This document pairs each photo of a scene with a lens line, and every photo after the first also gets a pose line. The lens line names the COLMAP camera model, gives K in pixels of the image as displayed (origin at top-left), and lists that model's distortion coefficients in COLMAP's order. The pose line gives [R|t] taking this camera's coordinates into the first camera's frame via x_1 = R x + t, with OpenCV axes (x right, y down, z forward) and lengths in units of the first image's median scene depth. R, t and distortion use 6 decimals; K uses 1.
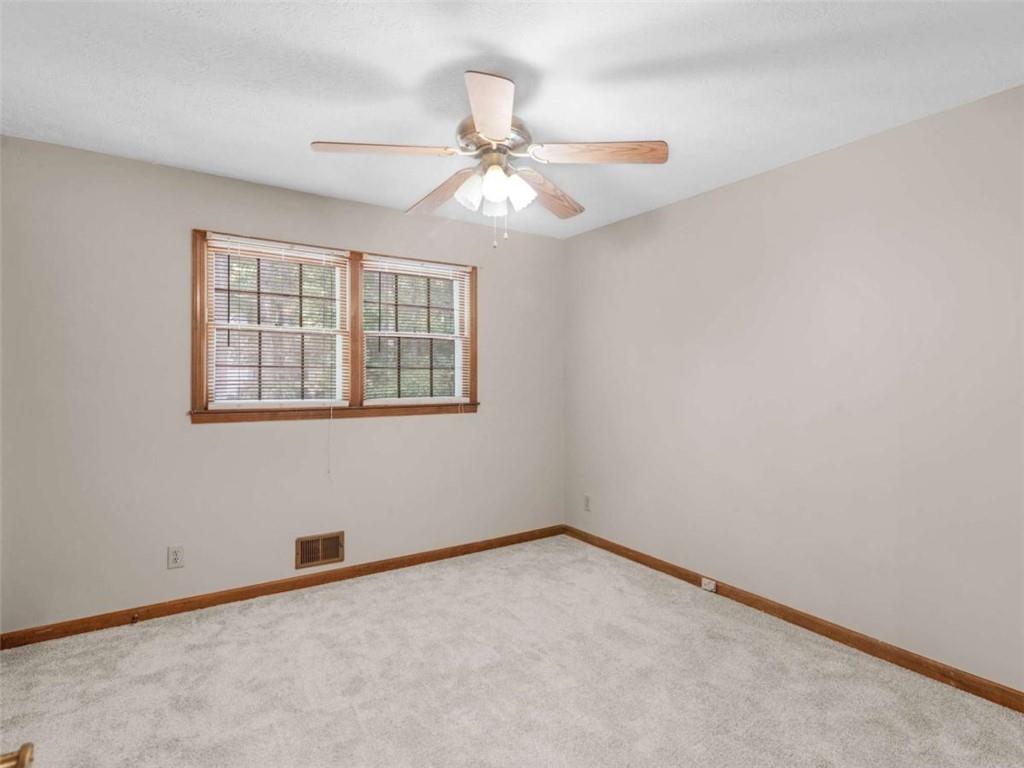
lens RADIAL K [[515.7, 0, 515.0], [0, 515.7, 380.3], [0, 0, 1]] dist [0.000985, 0.000068]
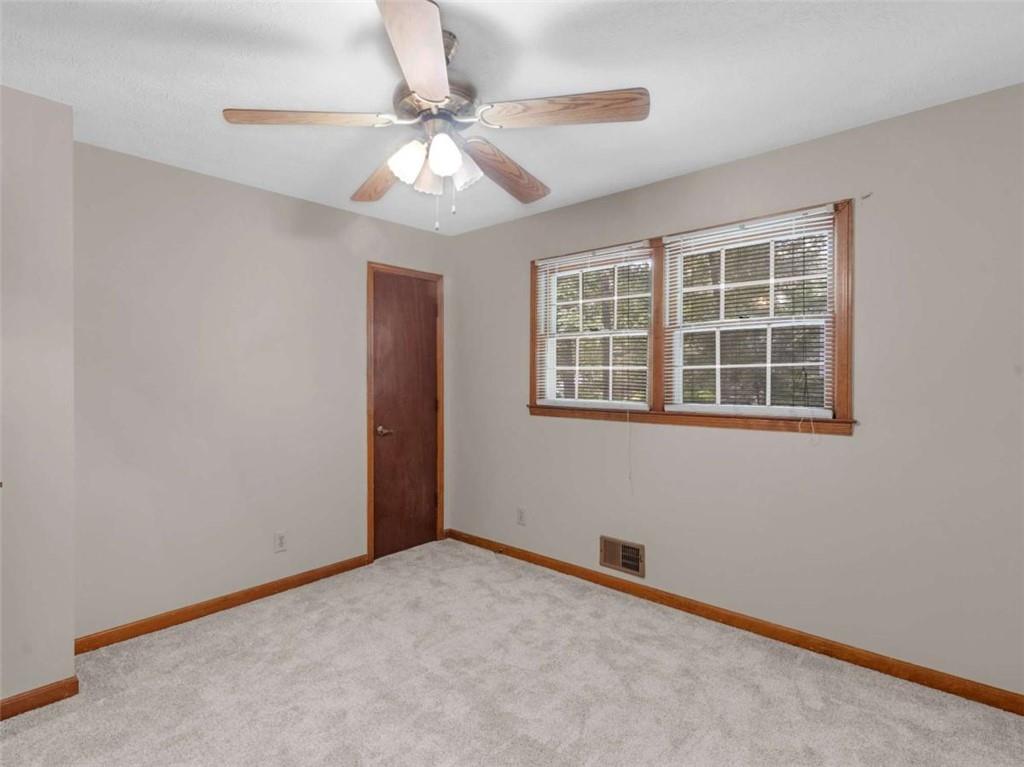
lens RADIAL K [[515.7, 0, 517.1], [0, 515.7, 381.6], [0, 0, 1]] dist [0.000985, 0.000068]
pose [[0.256698, 0.006597, -0.966469, 0.547510], [-0.004887, 0.999973, 0.005528, -0.004972], [0.966479, 0.003305, 0.256724, 0.597227]]
